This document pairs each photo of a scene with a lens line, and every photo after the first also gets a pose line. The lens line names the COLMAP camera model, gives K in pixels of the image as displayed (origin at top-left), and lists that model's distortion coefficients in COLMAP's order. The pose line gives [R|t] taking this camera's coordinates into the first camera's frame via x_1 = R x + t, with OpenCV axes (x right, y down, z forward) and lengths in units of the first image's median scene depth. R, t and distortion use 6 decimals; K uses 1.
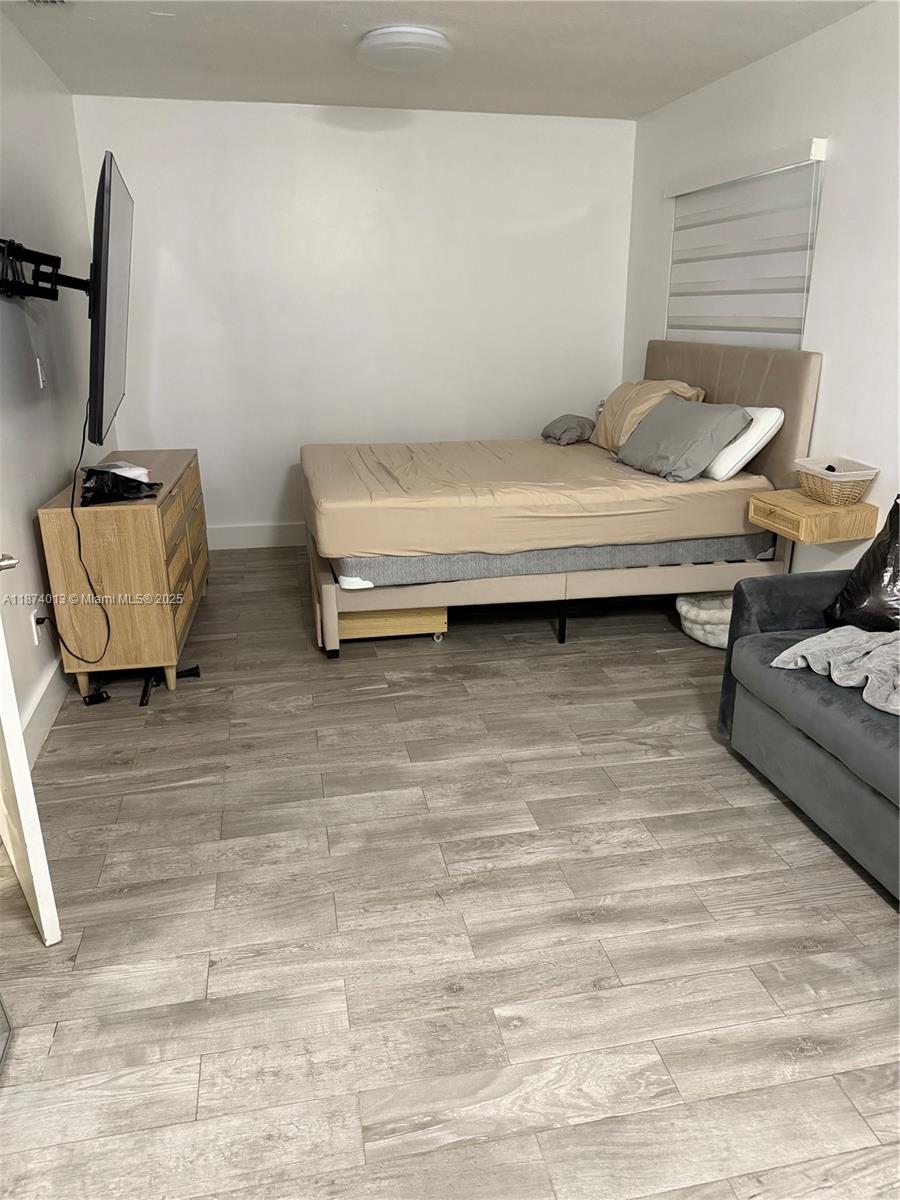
lens RADIAL K [[836.0, 0, 450.0], [0, 836.0, 600.0], [0, 0, 1]] dist [0.000552, -0.037554]
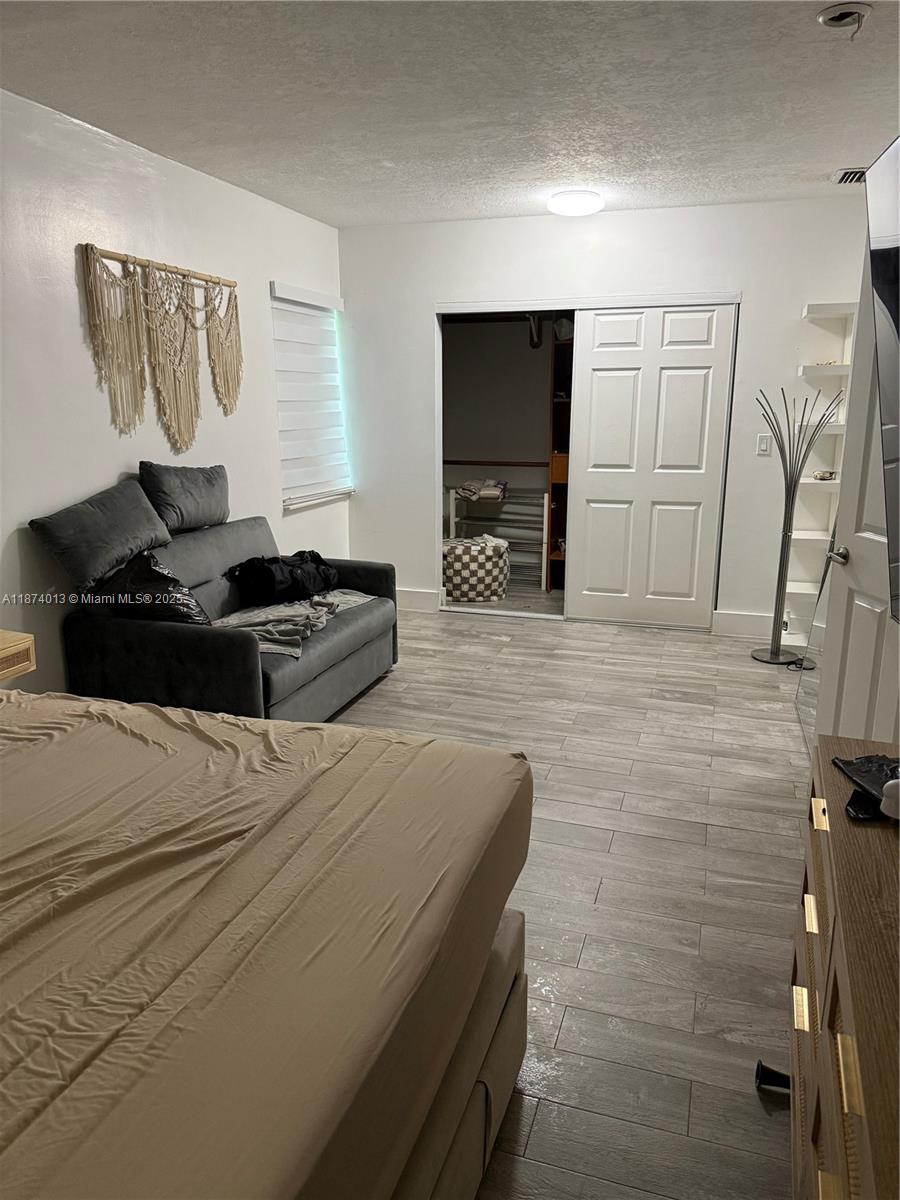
lens RADIAL K [[836.0, 0, 450.0], [0, 836.0, 600.0], [0, 0, 1]] dist [0.000552, -0.037554]
pose [[-0.865524, -0.107631, 0.489166, -0.626304], [0.173567, 0.851671, 0.494501, -0.807005], [-0.469832, 0.512906, -0.718460, 2.305214]]
